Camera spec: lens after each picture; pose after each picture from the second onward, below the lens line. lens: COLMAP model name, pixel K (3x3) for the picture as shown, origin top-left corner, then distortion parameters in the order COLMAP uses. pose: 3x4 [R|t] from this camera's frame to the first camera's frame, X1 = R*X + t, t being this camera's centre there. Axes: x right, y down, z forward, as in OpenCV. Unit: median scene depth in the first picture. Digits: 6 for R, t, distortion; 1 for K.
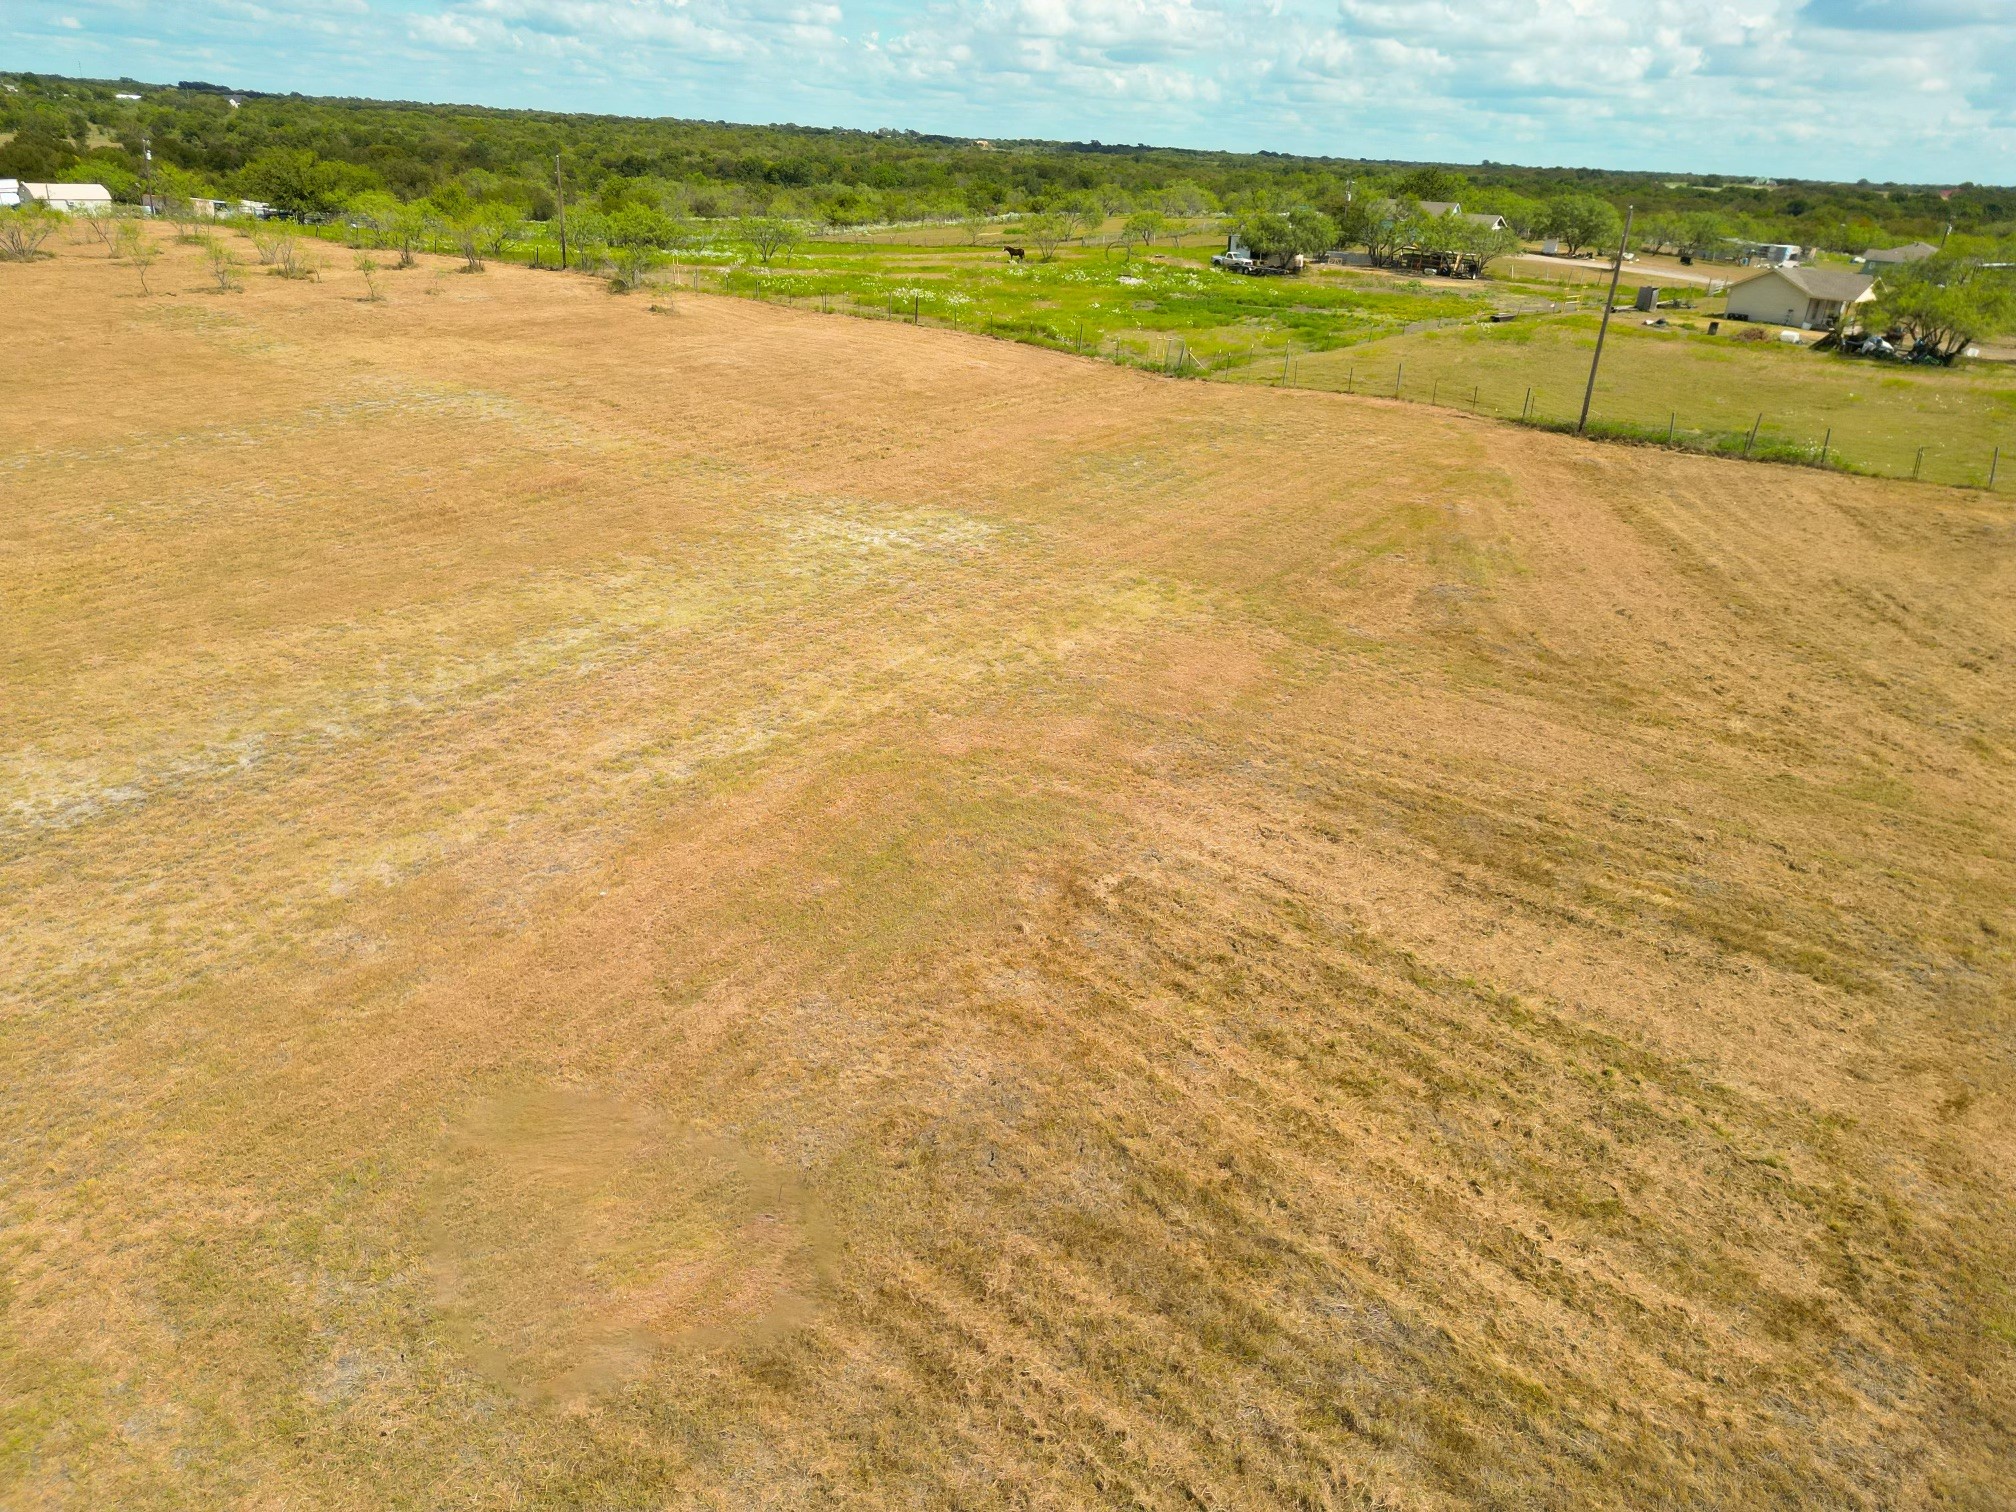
lens RADIAL K [[1403.2, 0, 1020.3], [0, 1403.2, 757.3], [0, 0, 1]] dist [0.046801, -0.031544]
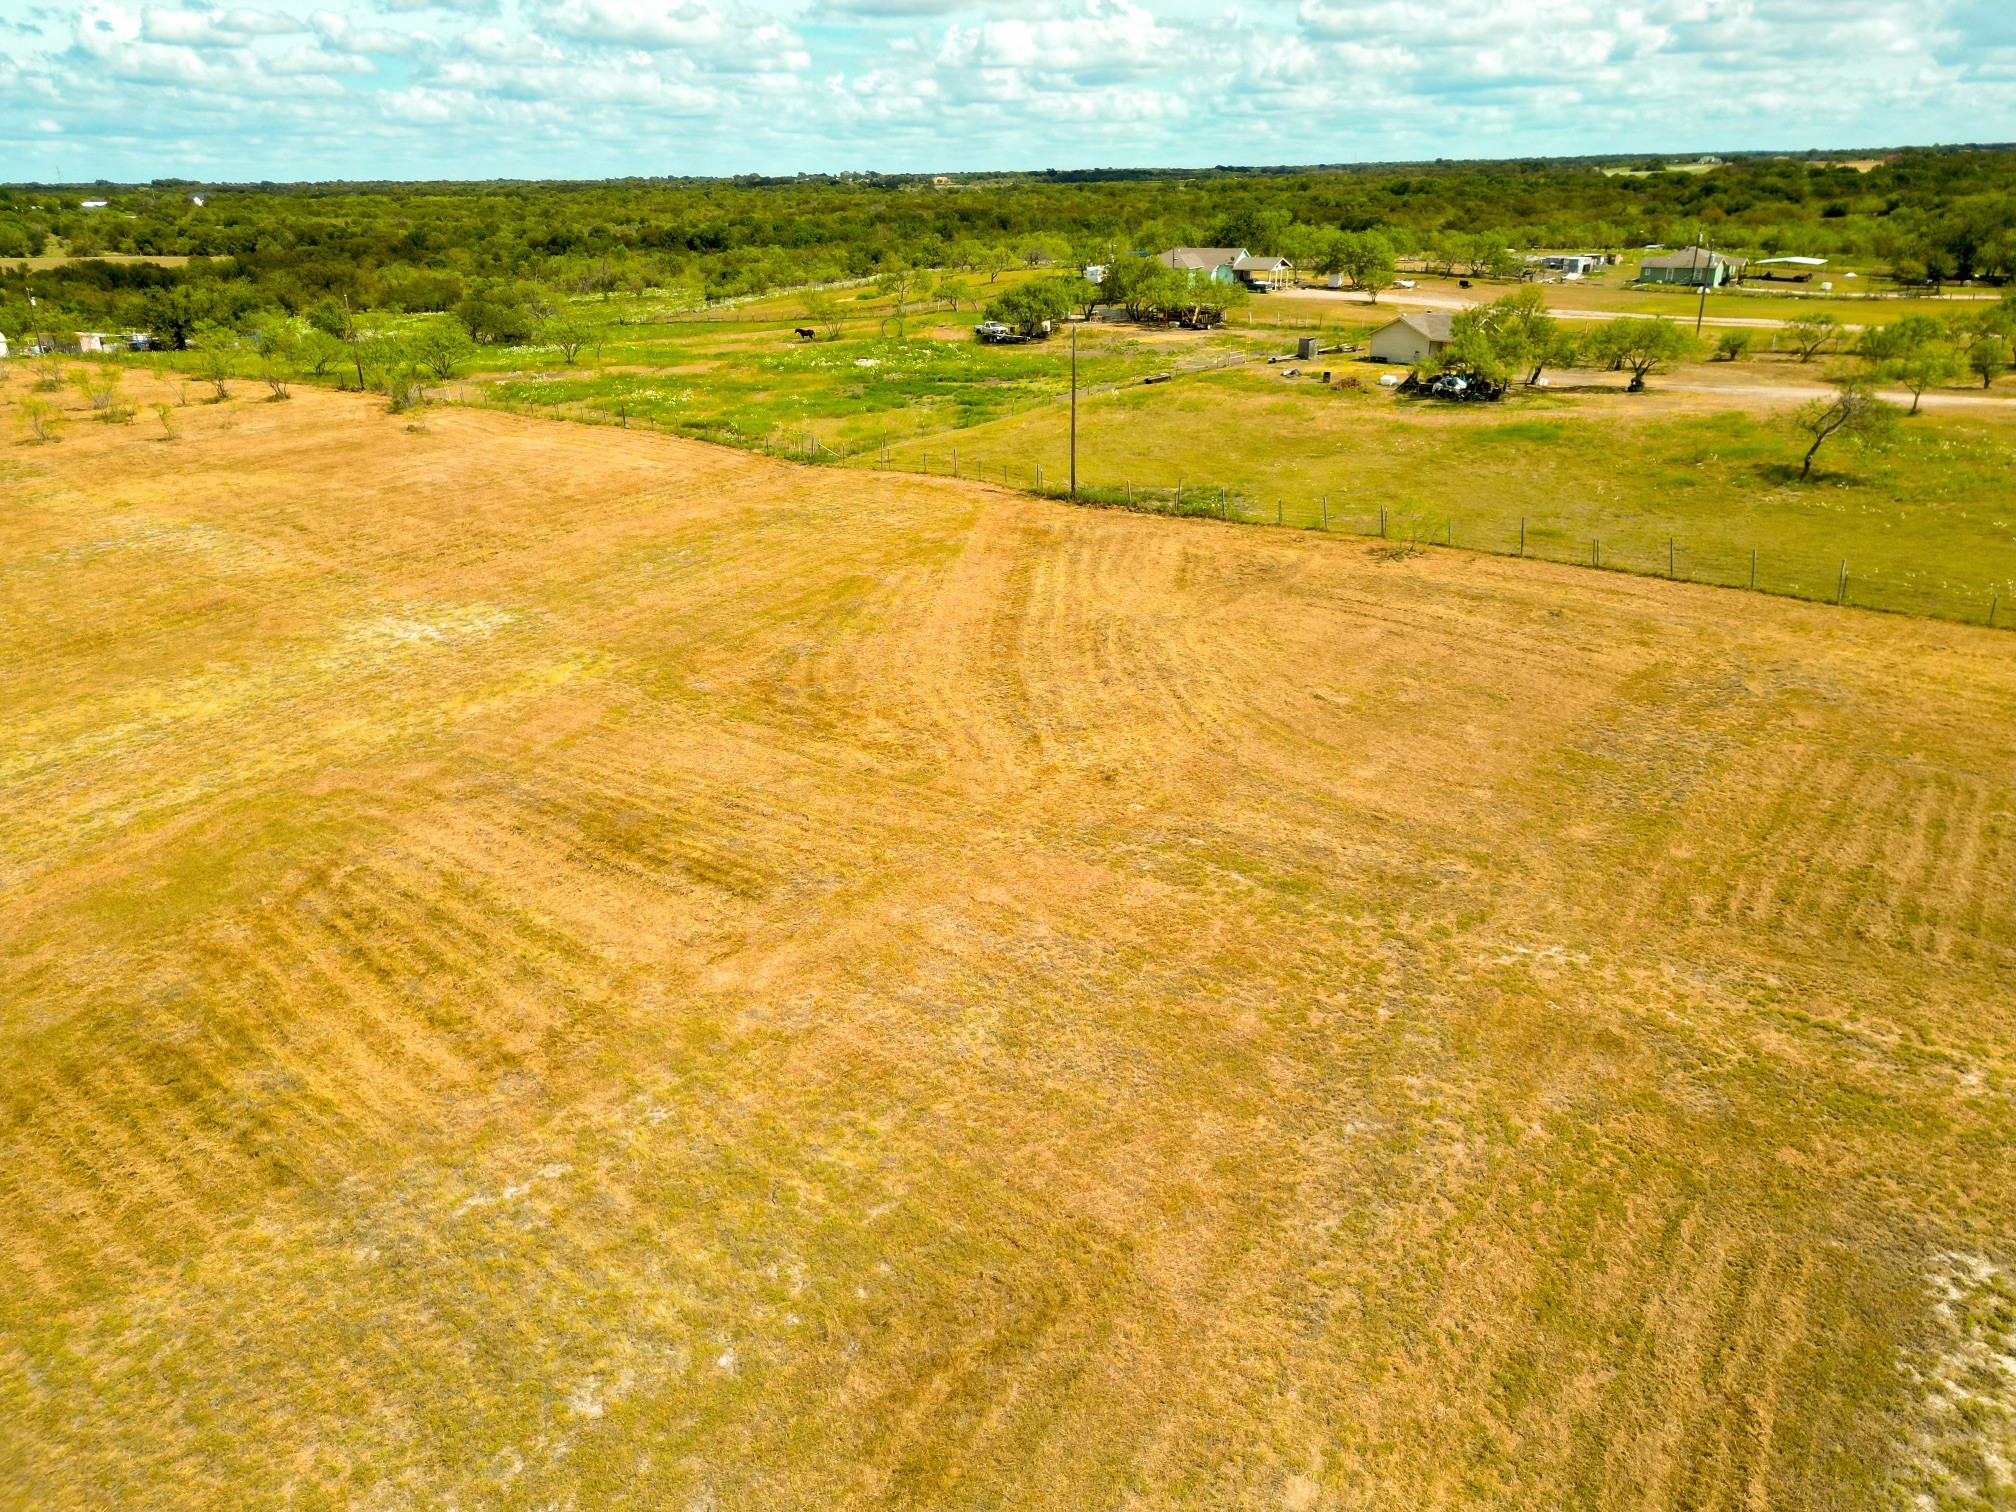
lens RADIAL K [[1403.2, 0, 1013.6], [0, 1403.2, 759.3], [0, 0, 1]] dist [0.046801, -0.031544]
pose [[0.997427, -0.070634, -0.012259, 0.208842], [0.070428, 0.997380, -0.016512, 0.010776], [0.013393, 0.015606, 0.999789, -0.147251]]
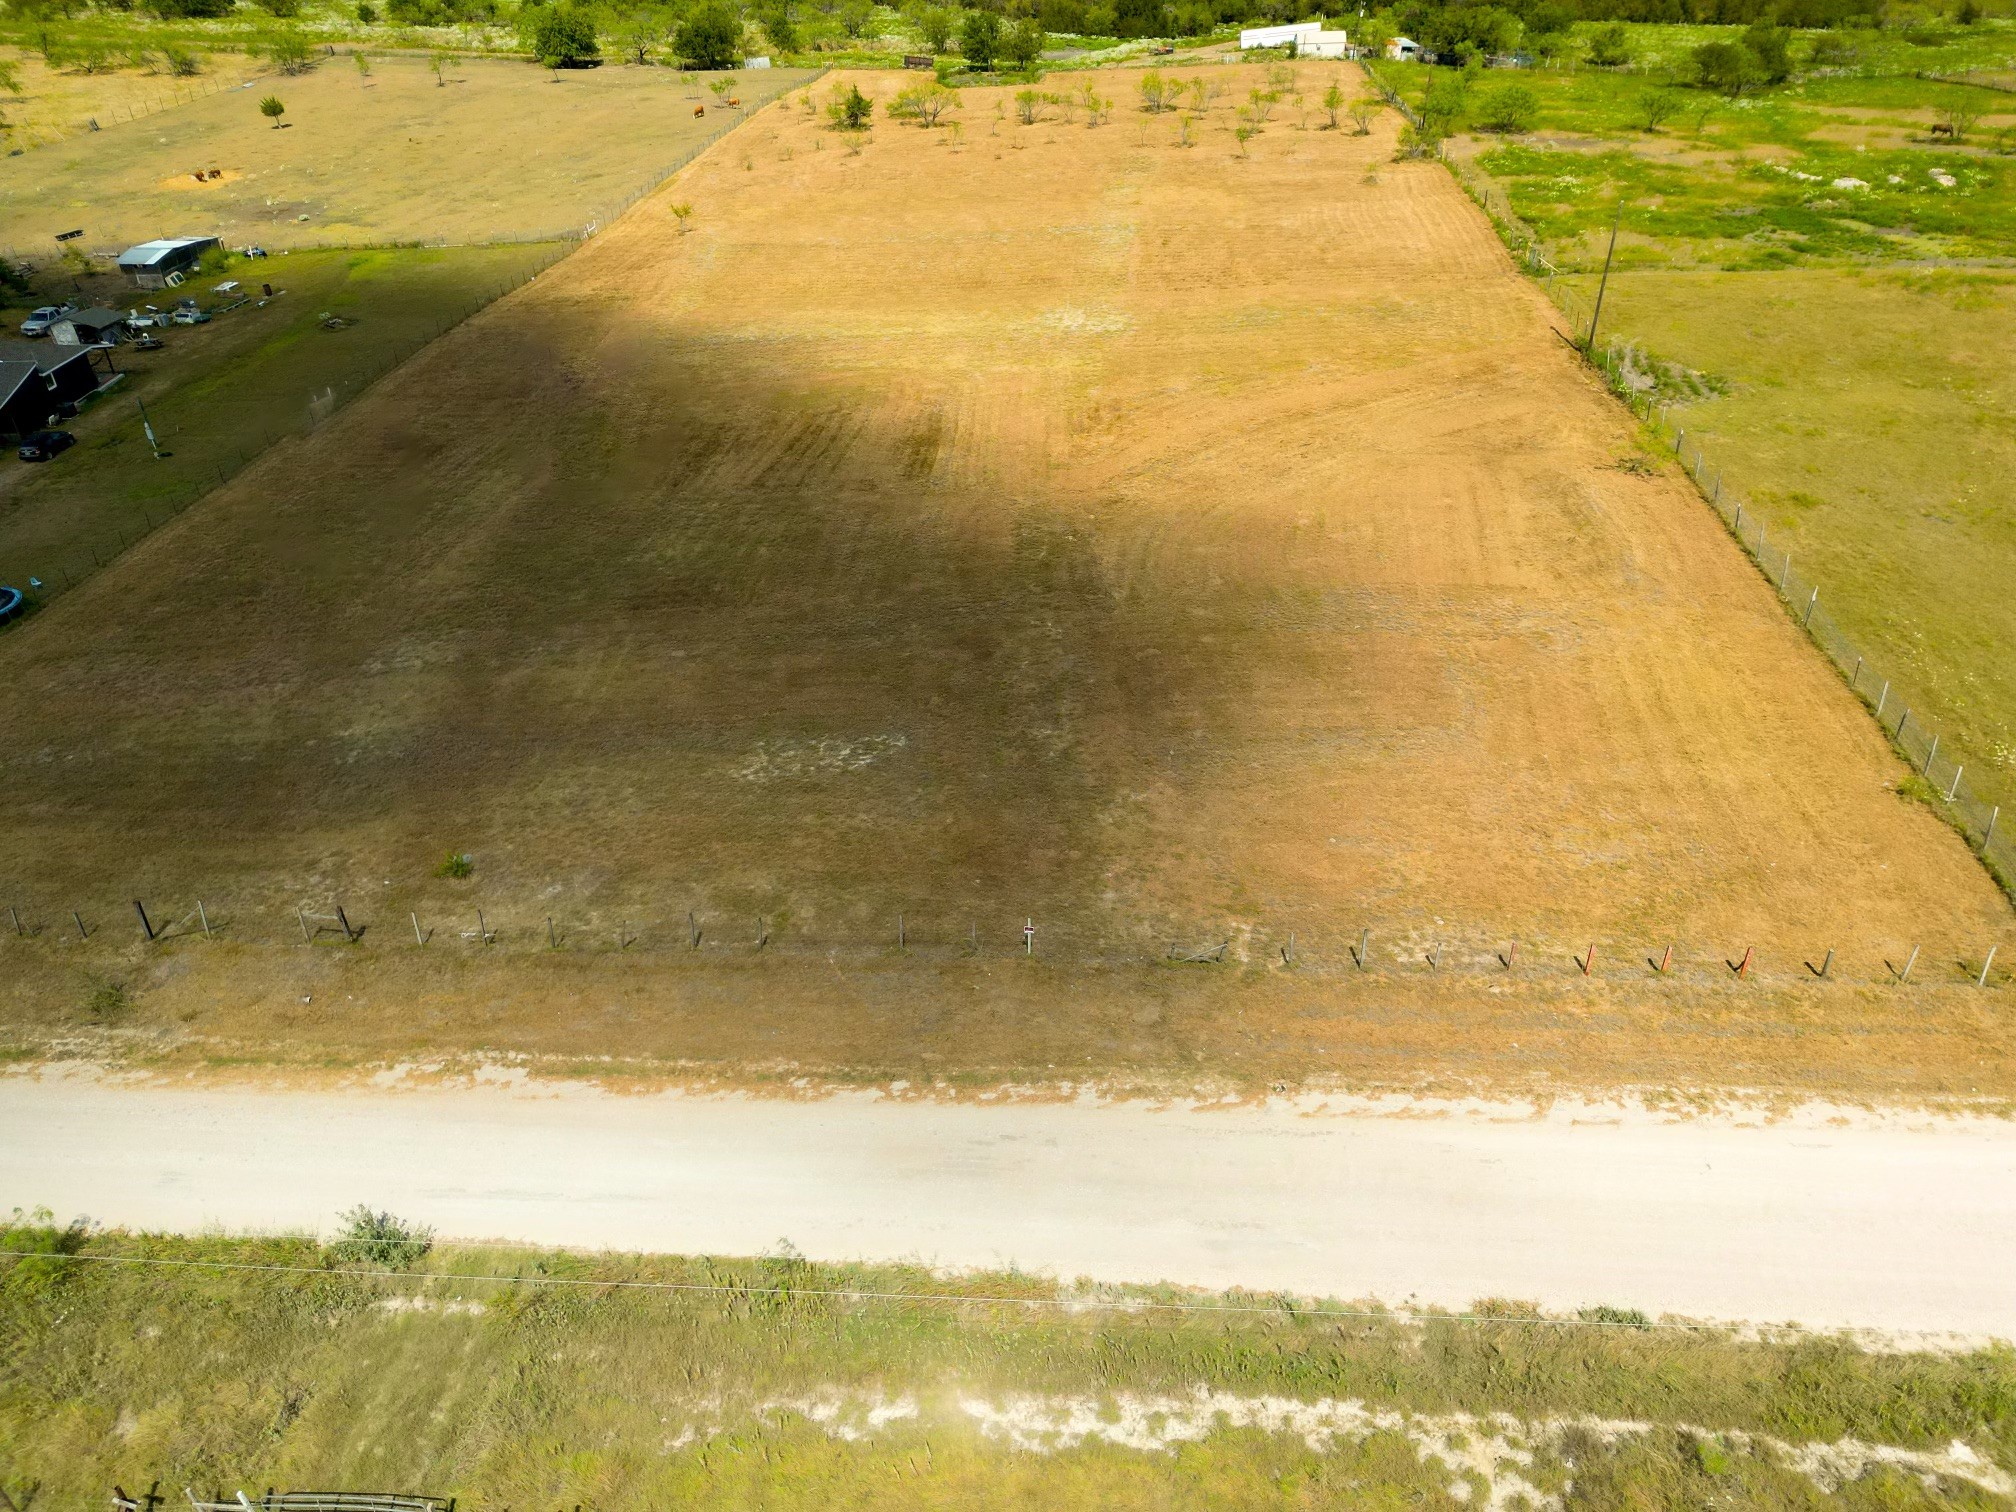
lens RADIAL K [[1403.2, 0, 1015.6], [0, 1403.2, 750.7], [0, 0, 1]] dist [0.046801, -0.031544]
pose [[0.564732, 0.396441, -0.723818, 0.783657], [-0.288421, 0.916567, 0.276982, -0.056574], [0.773235, 0.052344, 0.631956, -0.209913]]
